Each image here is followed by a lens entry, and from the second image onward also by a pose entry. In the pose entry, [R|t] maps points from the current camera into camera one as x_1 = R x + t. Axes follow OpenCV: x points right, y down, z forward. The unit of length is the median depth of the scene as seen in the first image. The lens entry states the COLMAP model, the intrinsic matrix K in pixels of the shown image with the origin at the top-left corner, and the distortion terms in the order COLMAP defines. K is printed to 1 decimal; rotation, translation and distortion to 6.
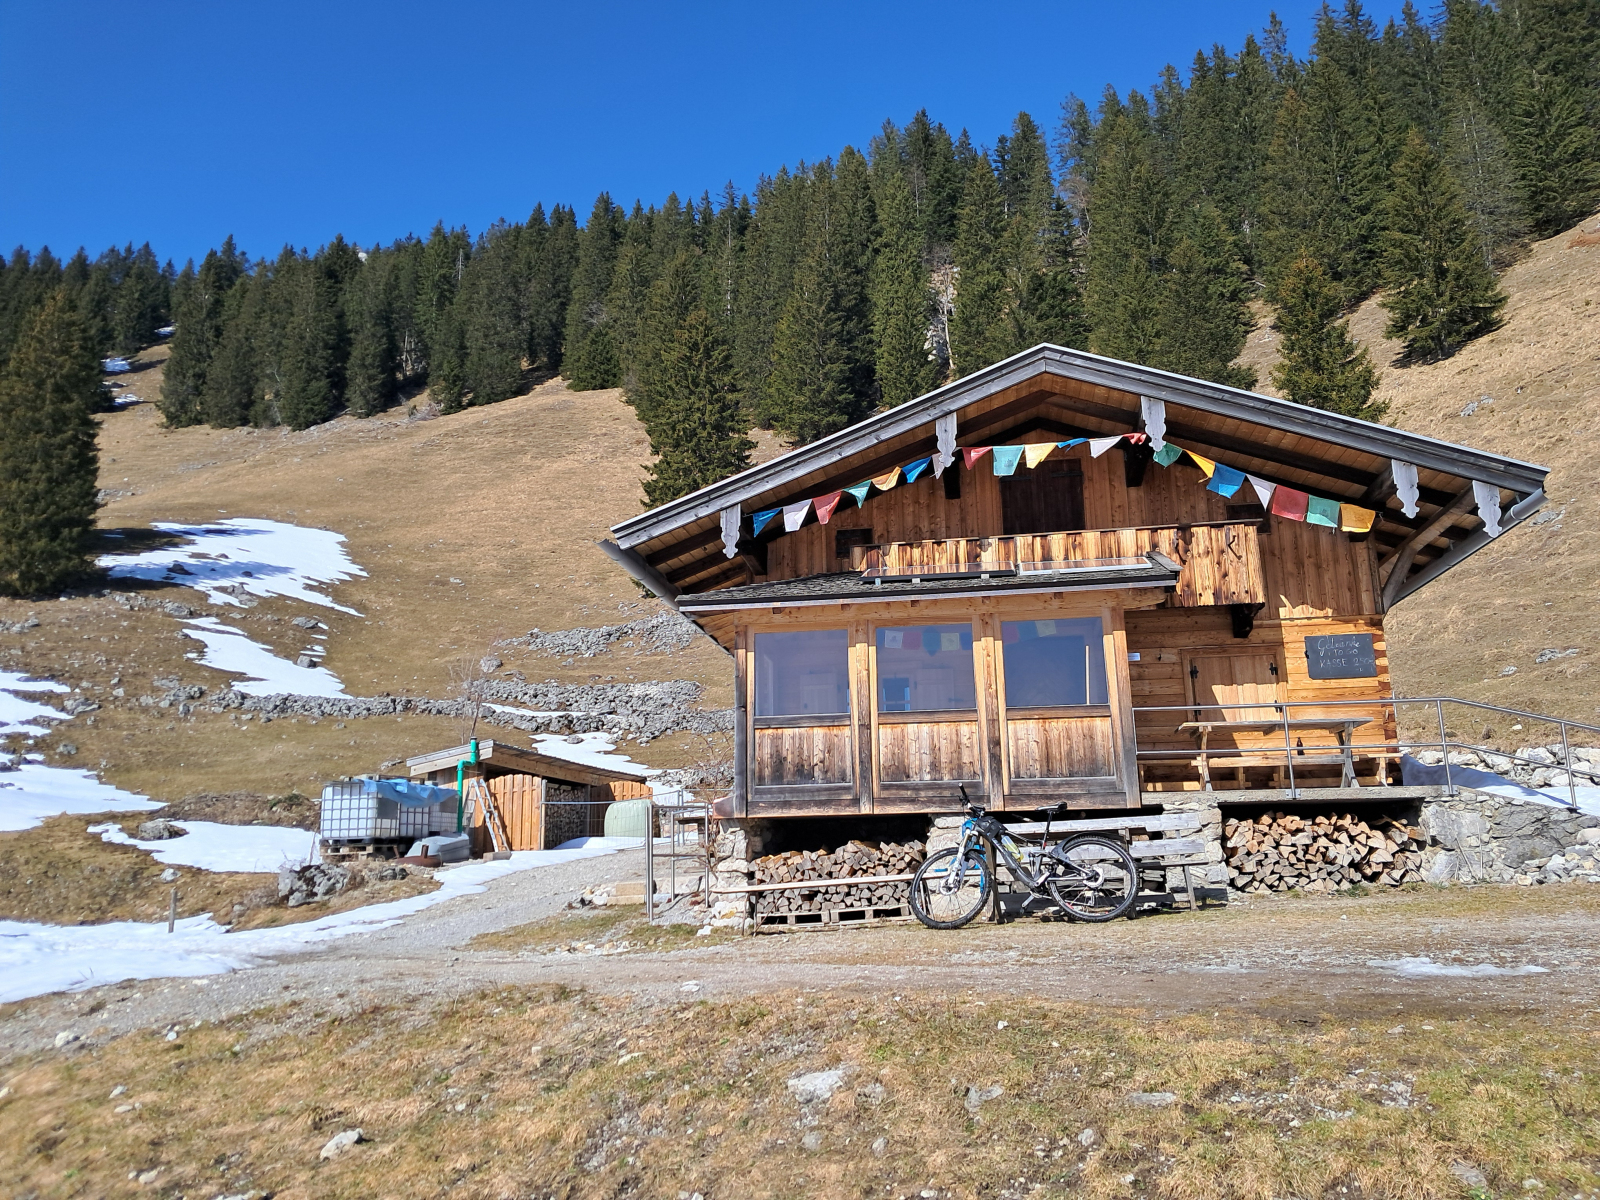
lens RADIAL K [[1247.8, 0, 818.1], [0, 1247.8, 594.1], [0, 0, 1]] dist [0.049134, -0.060691]
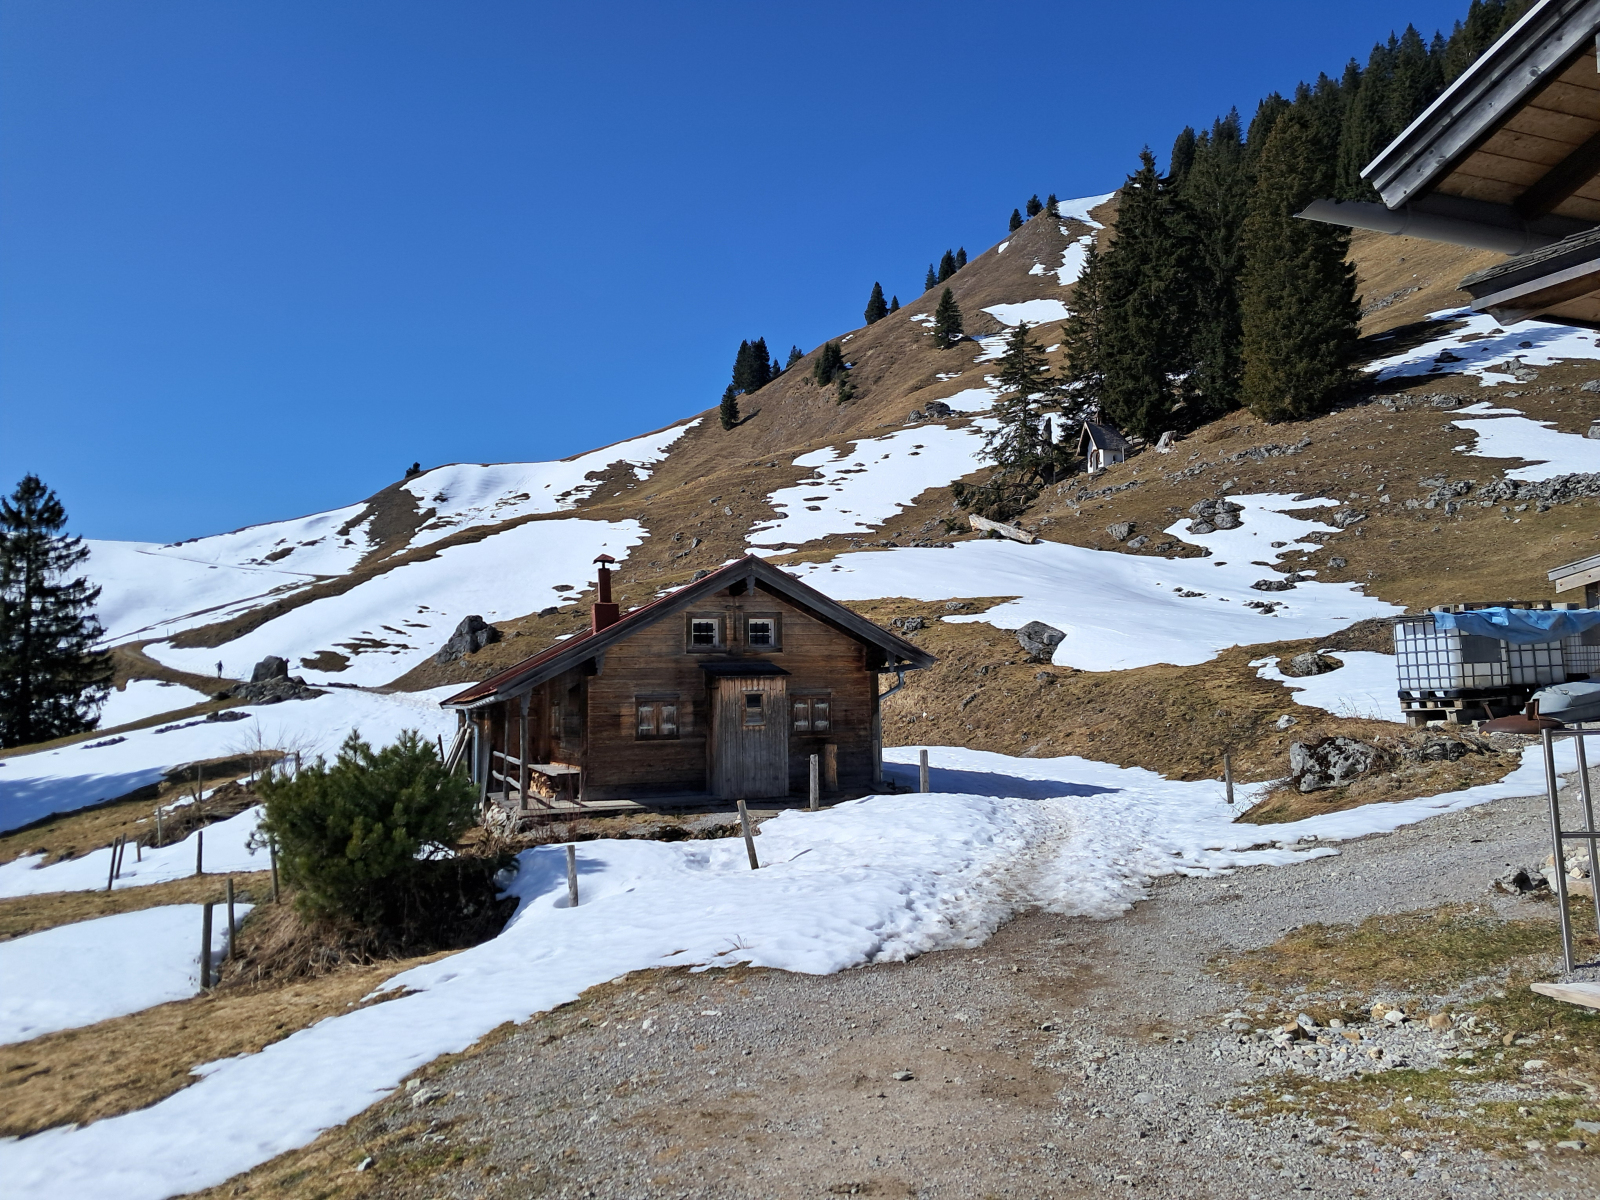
lens RADIAL K [[1247.8, 0, 780.5], [0, 1247.8, 575.3], [0, 0, 1]] dist [0.049134, -0.060691]
pose [[0.518881, -0.082048, -0.850900, 0.023165], [0.208141, 0.977553, 0.032665, 0.007150], [0.829120, -0.194057, 0.524311, 0.097703]]
